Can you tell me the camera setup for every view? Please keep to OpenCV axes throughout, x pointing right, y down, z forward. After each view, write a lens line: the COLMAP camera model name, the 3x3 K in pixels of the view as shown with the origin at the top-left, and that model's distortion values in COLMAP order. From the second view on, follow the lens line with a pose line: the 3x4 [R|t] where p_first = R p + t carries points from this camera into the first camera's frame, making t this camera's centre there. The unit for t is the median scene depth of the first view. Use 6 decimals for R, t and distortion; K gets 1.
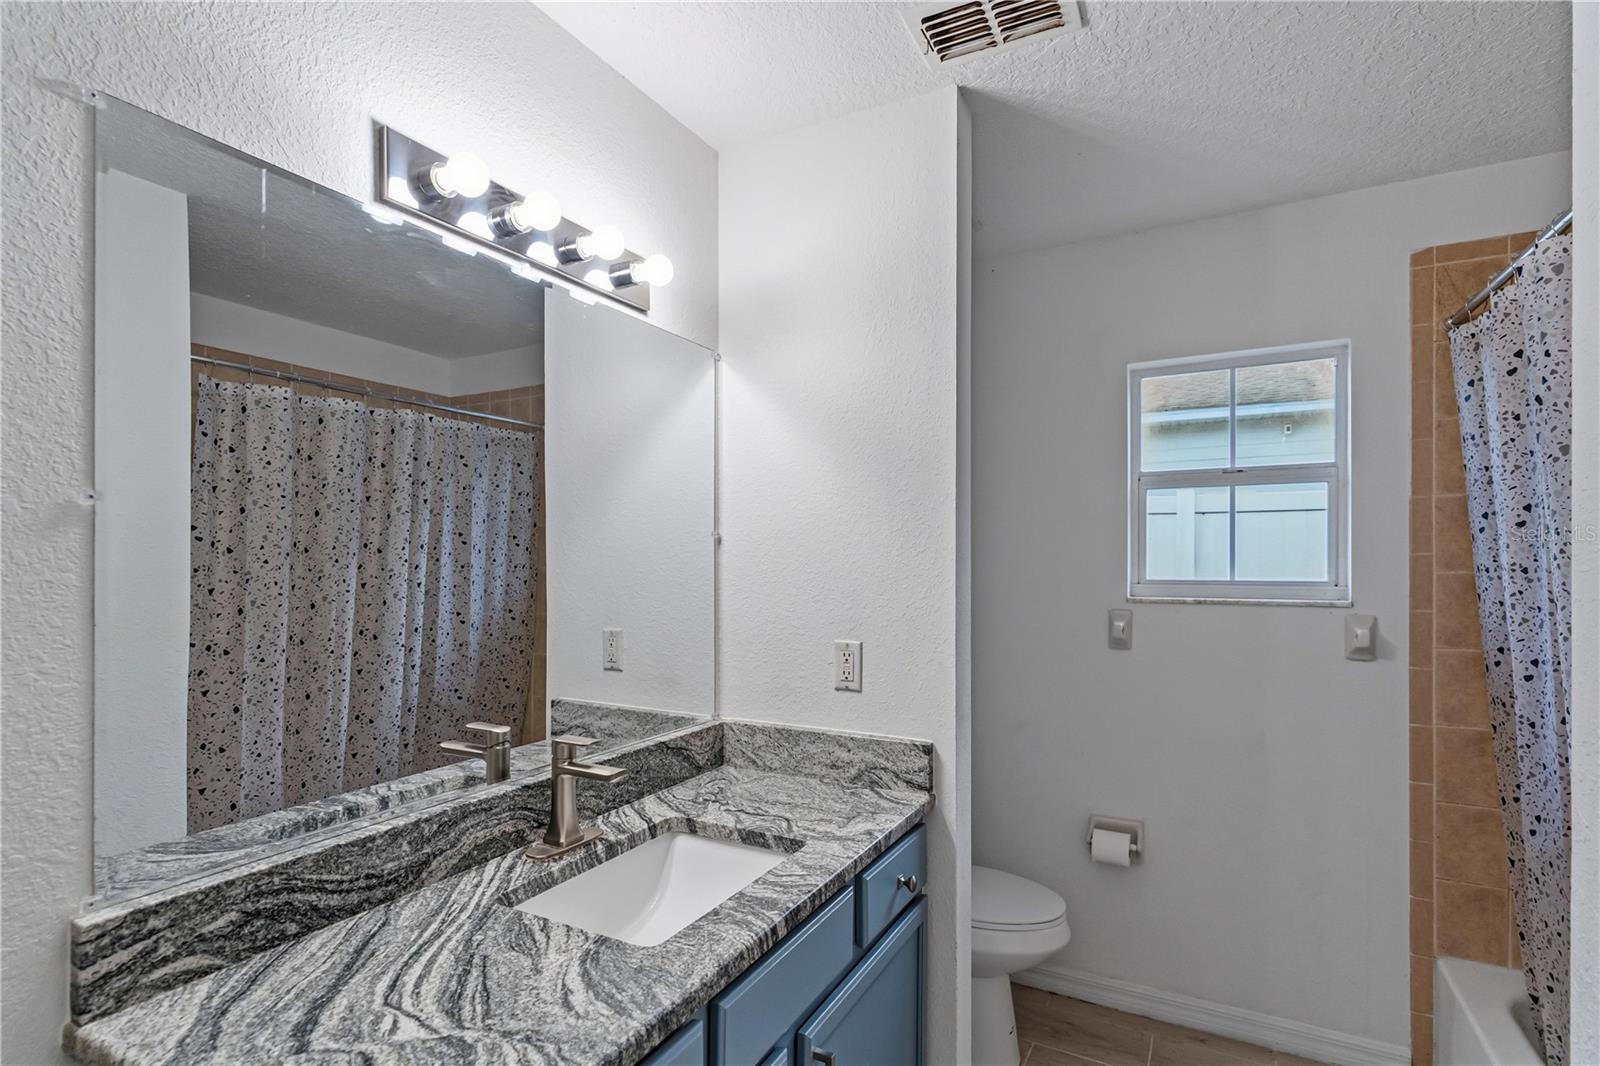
lens RADIAL K [[774.9, 0, 790.3], [0, 774.9, 560.9], [0, 0, 1]] dist [0.007815, -0.001852]
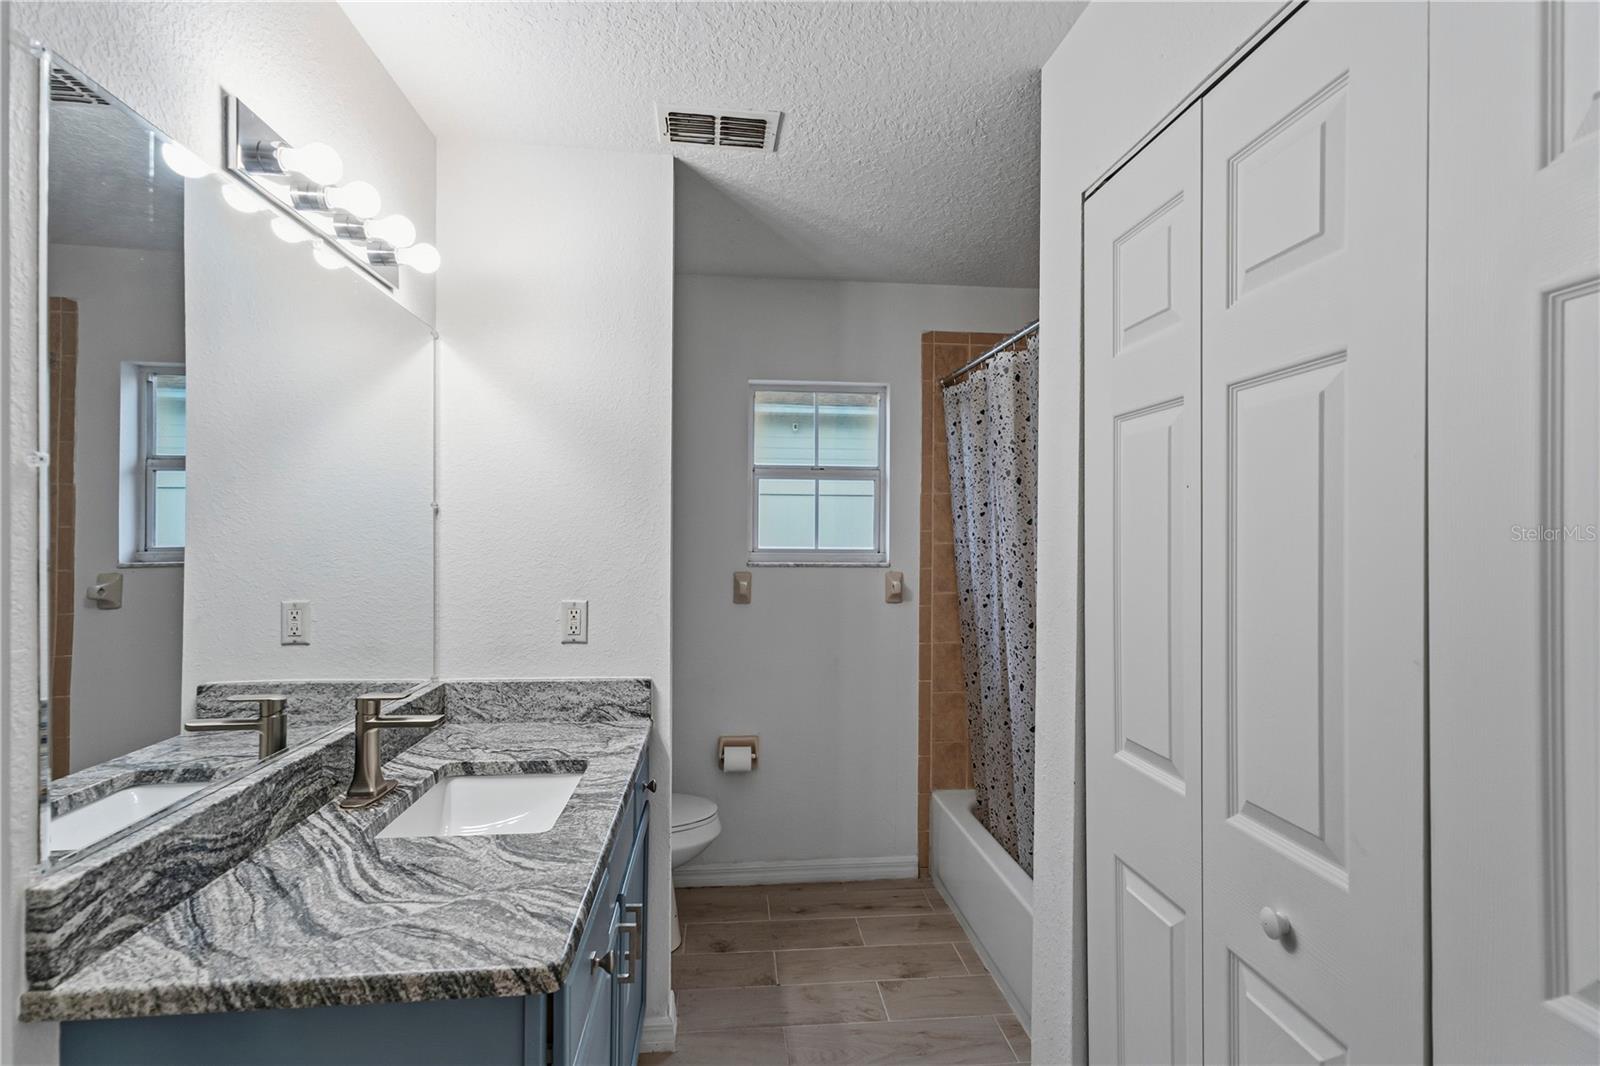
lens RADIAL K [[774.9, 0, 804.7], [0, 774.9, 534.5], [0, 0, 1]] dist [0.007815, -0.001852]
pose [[0.829711, 0.008504, 0.558128, -0.300965], [-0.009494, 0.999954, -0.001121, 0.002335], [-0.558112, -0.004369, 0.829754, -0.165086]]
